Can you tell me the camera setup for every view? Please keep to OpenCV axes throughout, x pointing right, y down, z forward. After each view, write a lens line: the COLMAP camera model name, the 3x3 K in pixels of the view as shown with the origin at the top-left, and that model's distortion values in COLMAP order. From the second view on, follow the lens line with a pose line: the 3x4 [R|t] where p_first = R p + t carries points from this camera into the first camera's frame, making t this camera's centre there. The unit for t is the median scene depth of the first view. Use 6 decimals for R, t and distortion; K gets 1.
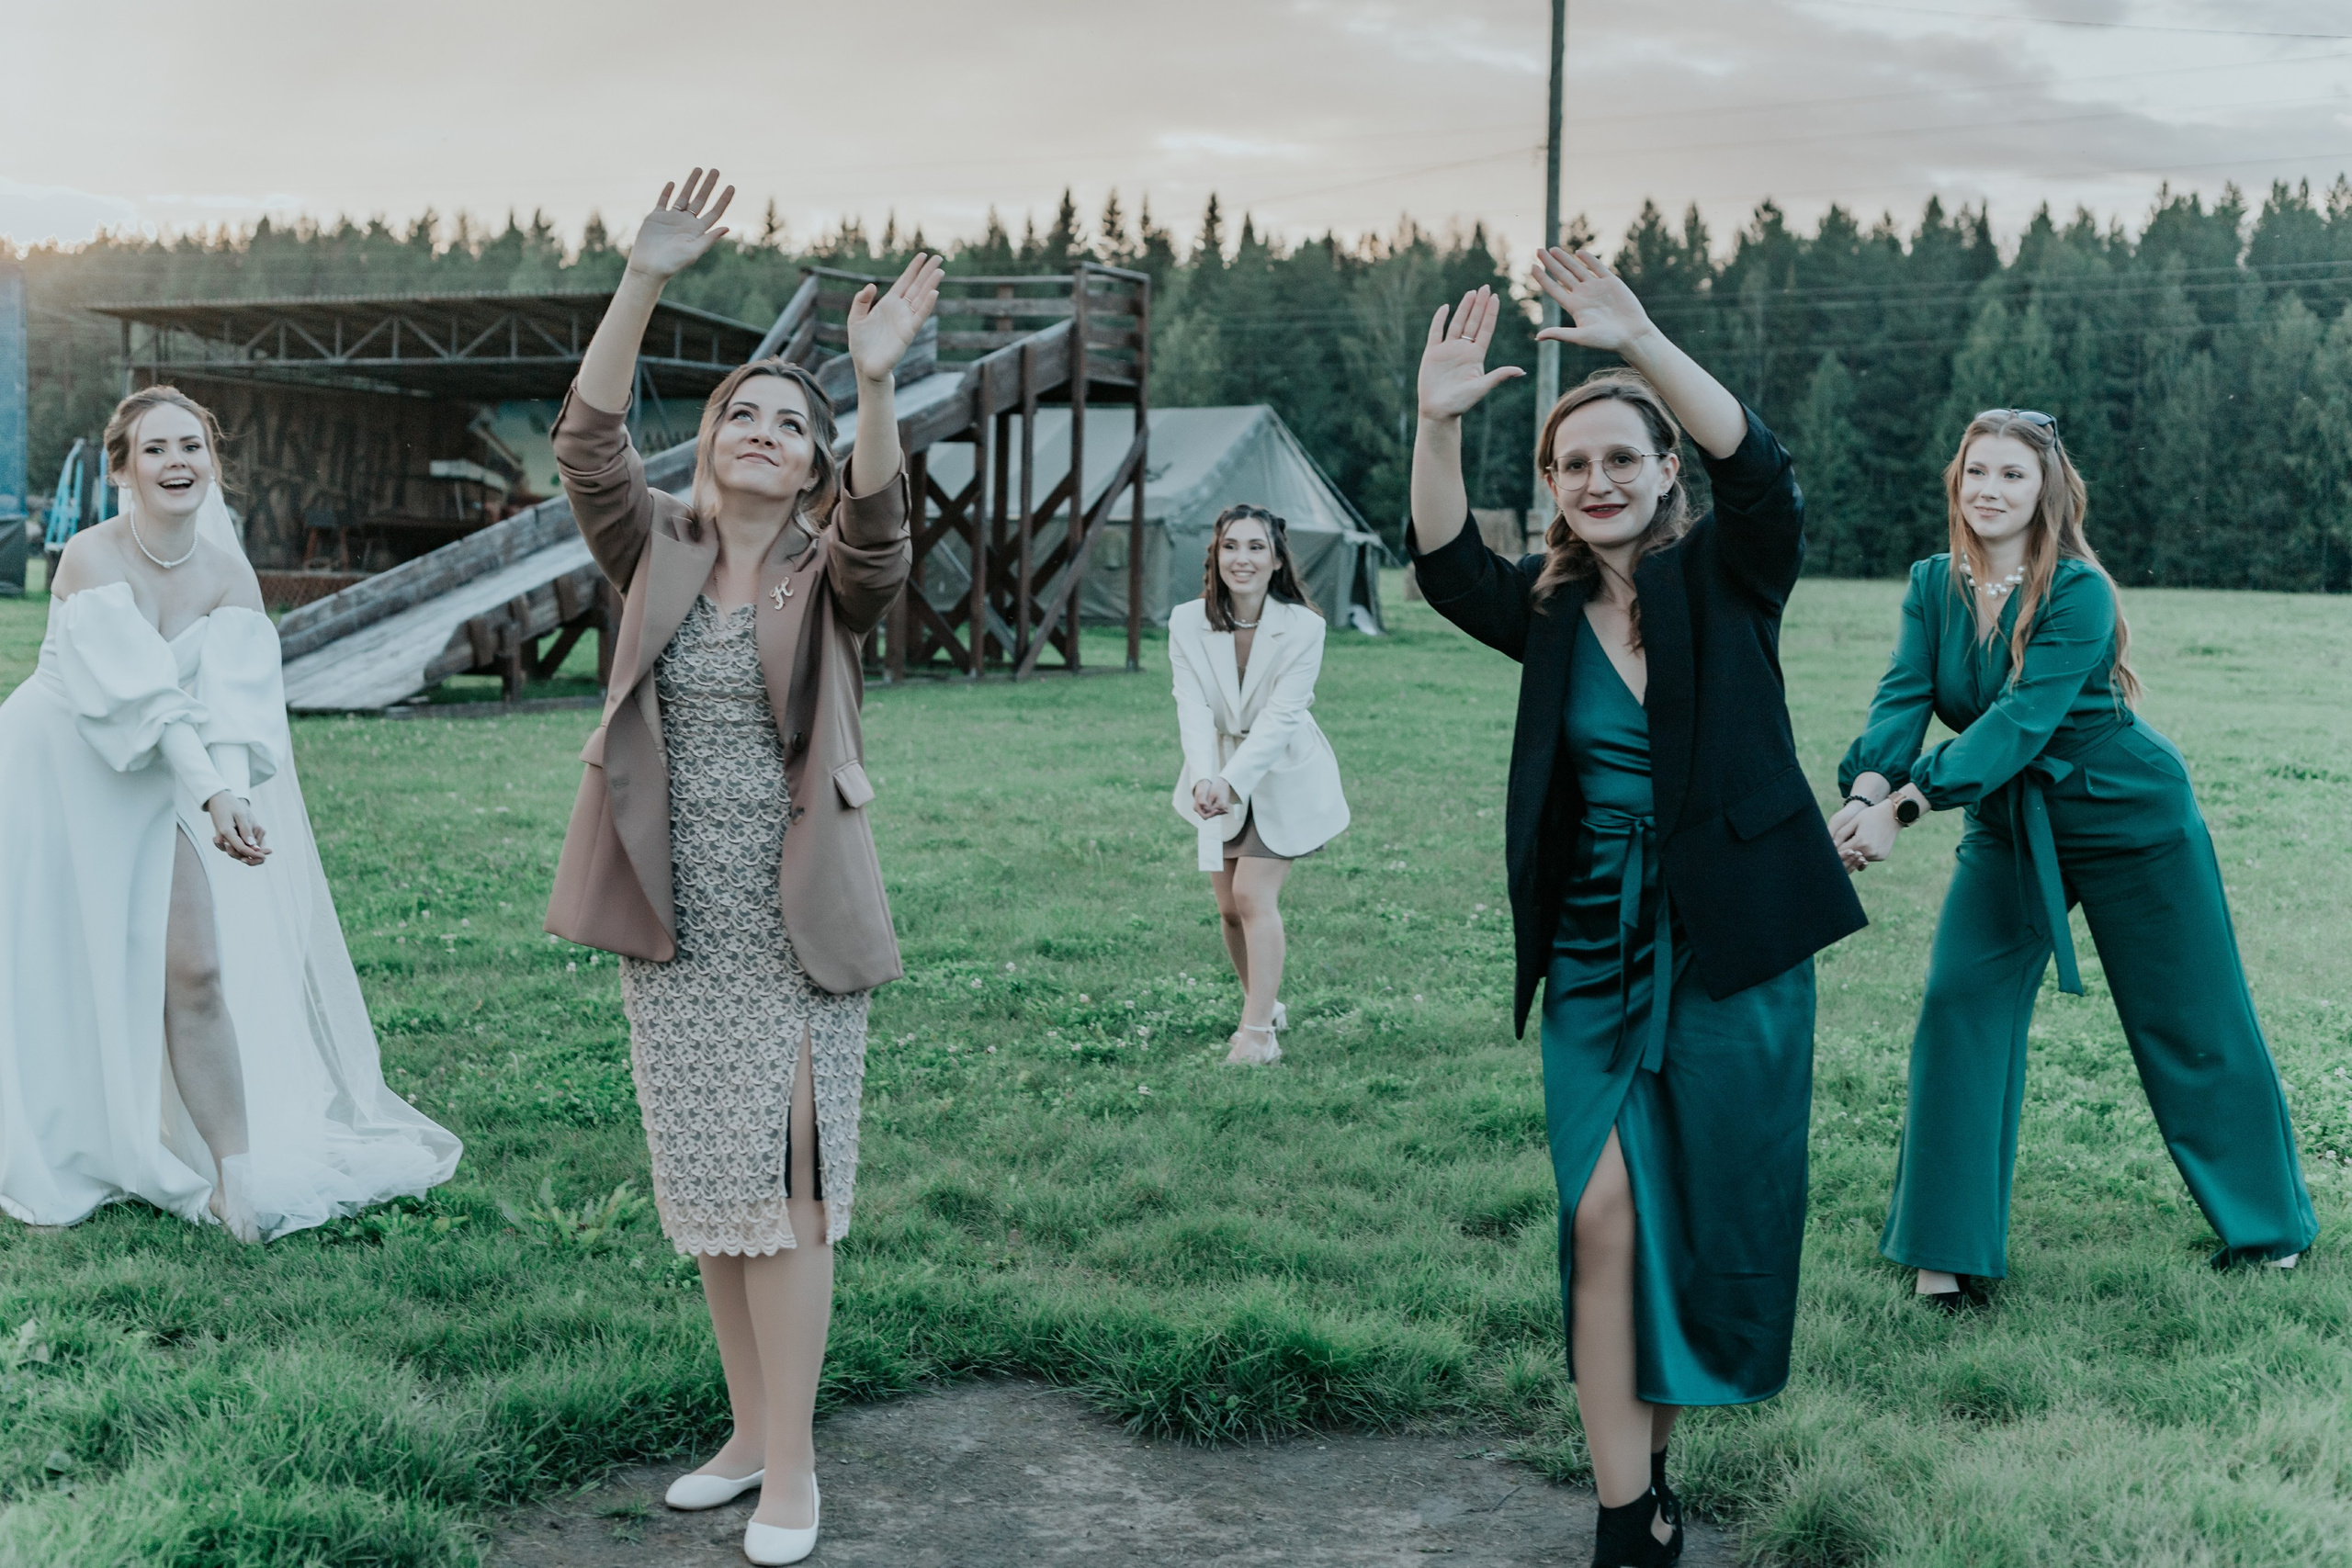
lens RADIAL K [[3421.3, 0, 1173.4], [0, 3421.3, 785.0], [0, 0, 1]] dist [0.045487, 0.000000]
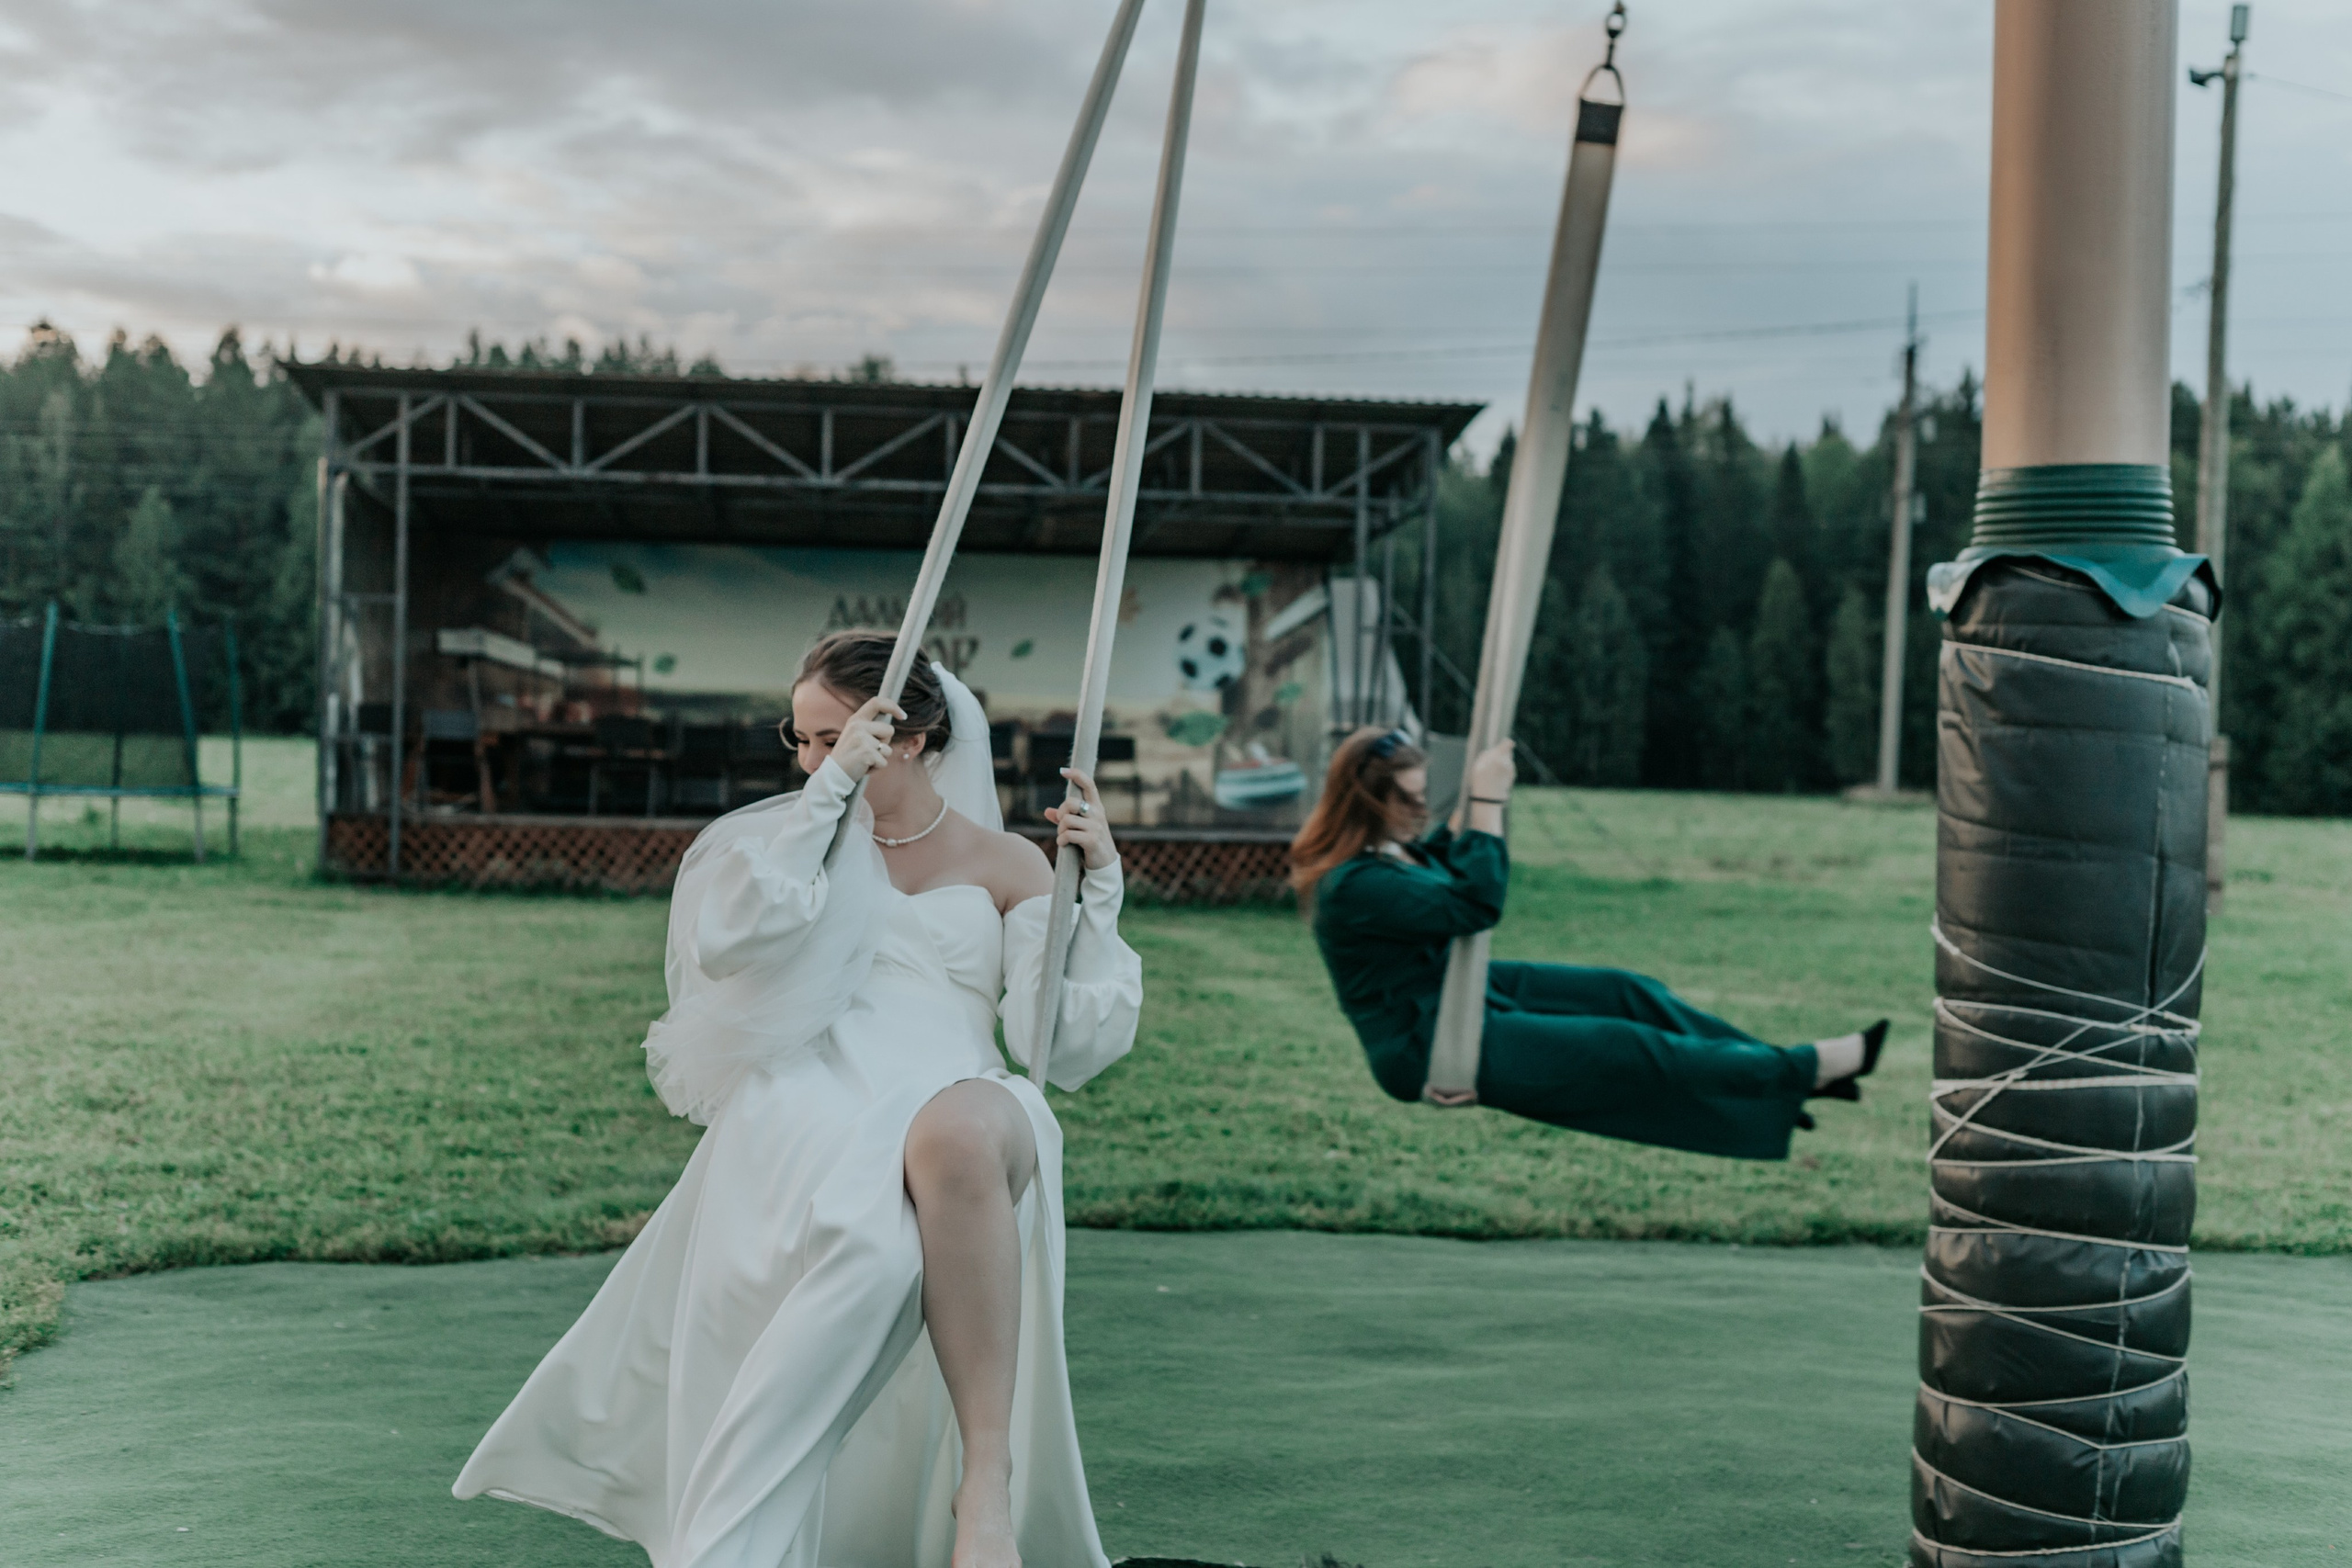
lens RADIAL K [[3421.3, 0, 1176.8], [0, 3421.3, 784.5], [0, 0, 1]] dist [0.045487, 0.000000]
pose [[0.836831, -0.001723, 0.547459, -0.447891], [0.024527, 0.999109, -0.034348, -0.040911], [-0.546912, 0.042171, 0.836128, 0.398518]]
